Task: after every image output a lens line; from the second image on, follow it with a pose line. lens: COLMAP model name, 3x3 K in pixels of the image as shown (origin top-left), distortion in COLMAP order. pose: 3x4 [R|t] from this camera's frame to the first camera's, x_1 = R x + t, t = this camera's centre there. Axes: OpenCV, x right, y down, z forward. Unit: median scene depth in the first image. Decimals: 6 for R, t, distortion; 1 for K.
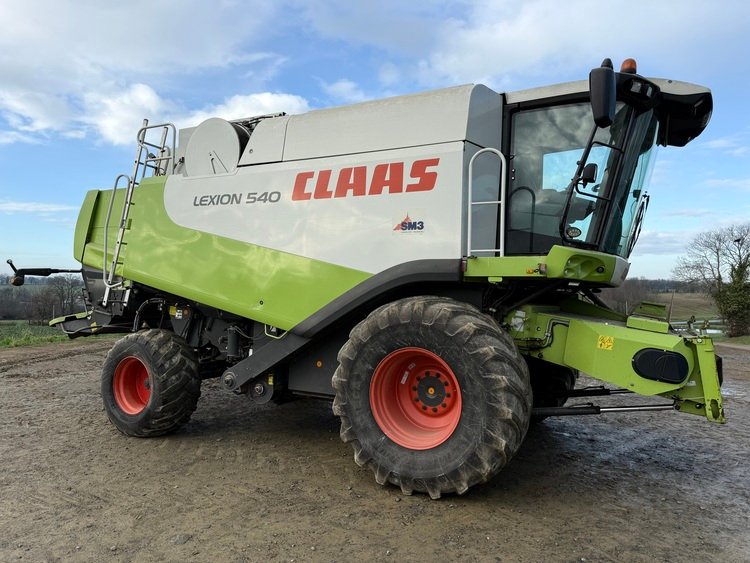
lens RADIAL K [[521.5, 0, 380.1], [0, 521.5, 293.9], [0, 0, 1]] dist [0.073486, -0.078338]
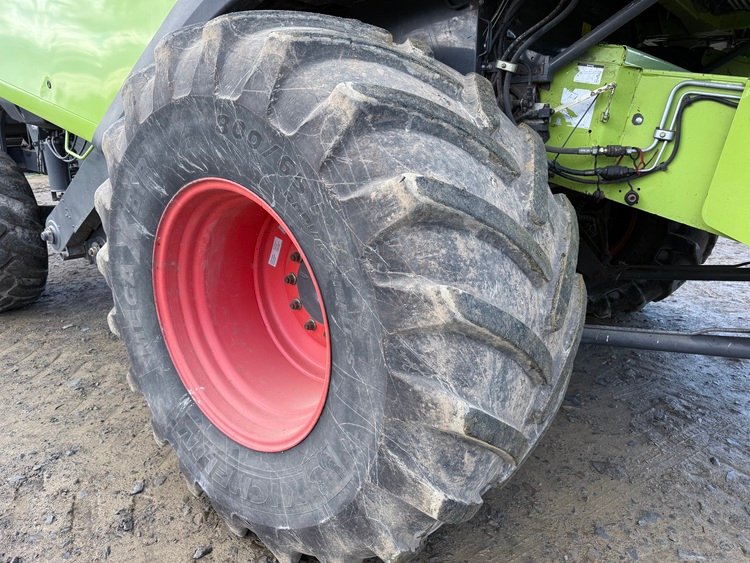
lens RADIAL K [[521.5, 0, 380.1], [0, 521.5, 293.9], [0, 0, 1]] dist [0.073486, -0.078338]
pose [[0.980040, 0.039444, -0.194848, 0.247171], [0.024536, 0.948626, 0.315447, 0.073216], [0.197281, -0.313932, 0.928723, 0.720336]]
